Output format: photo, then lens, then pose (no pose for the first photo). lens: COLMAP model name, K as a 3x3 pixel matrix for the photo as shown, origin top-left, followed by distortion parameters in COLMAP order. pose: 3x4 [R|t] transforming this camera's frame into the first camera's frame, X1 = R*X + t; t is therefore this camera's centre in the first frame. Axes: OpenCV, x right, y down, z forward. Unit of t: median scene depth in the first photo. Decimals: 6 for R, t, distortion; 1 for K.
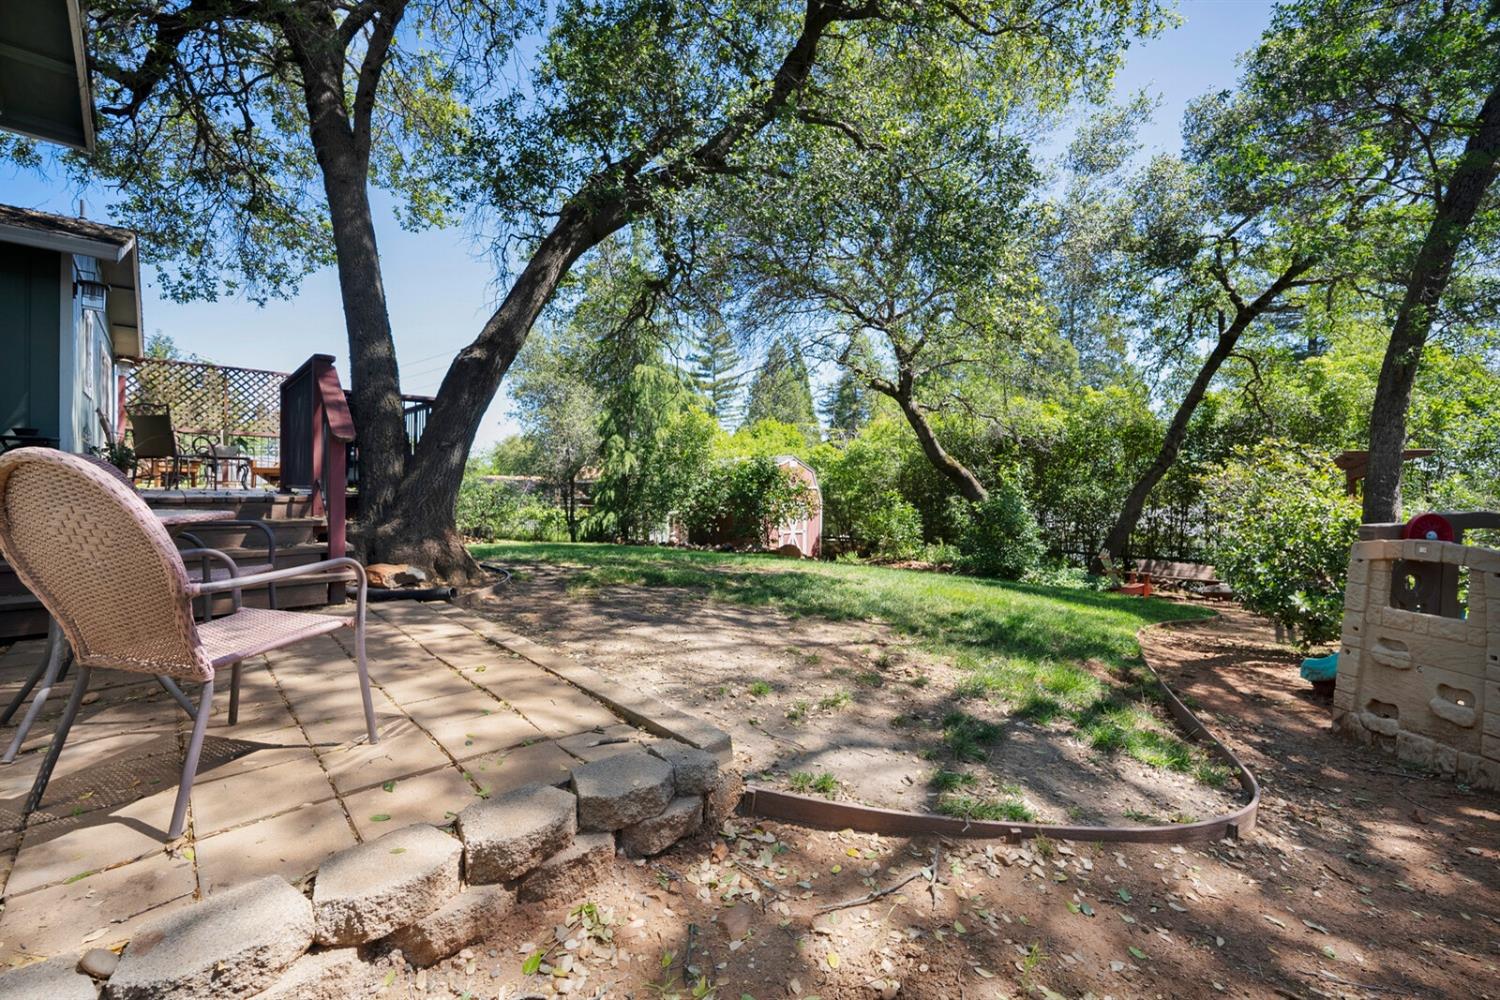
lens RADIAL K [[617.7, 0, 752.8], [0, 617.7, 493.4], [0, 0, 1]] dist [-0.011811, -0.000294]
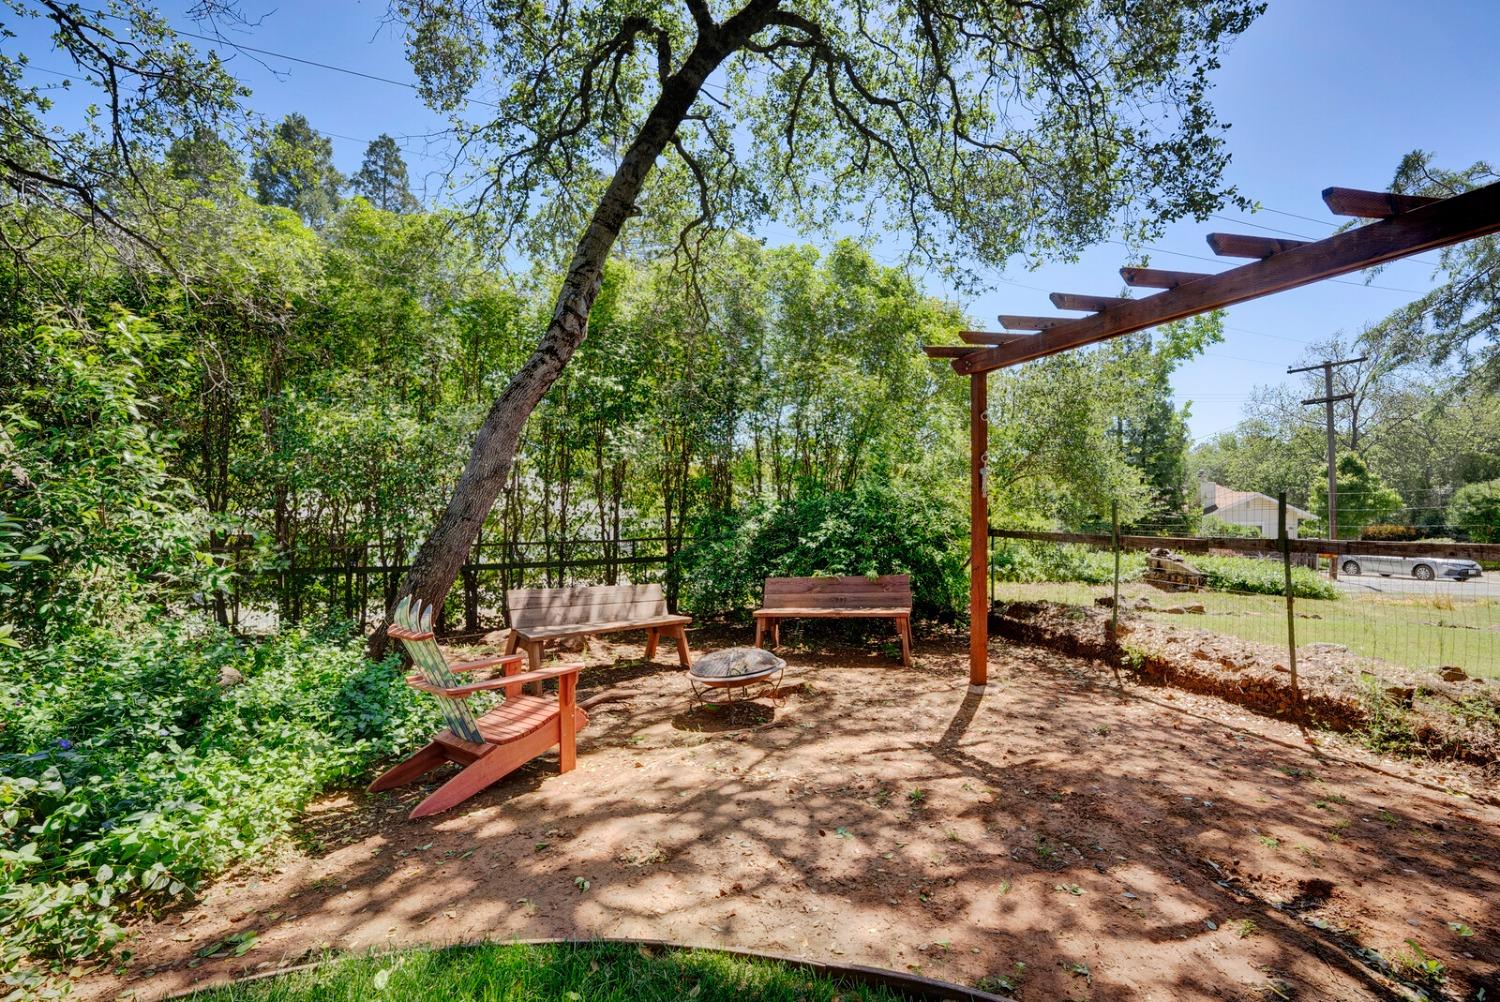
lens RADIAL K [[617.7, 0, 752.8], [0, 617.7, 494.4], [0, 0, 1]] dist [-0.011811, -0.000294]
pose [[0.552818, -0.028286, 0.832822, 0.345047], [0.012813, 0.999594, 0.025445, 0.035840], [-0.833203, -0.003395, 0.552957, 0.578446]]
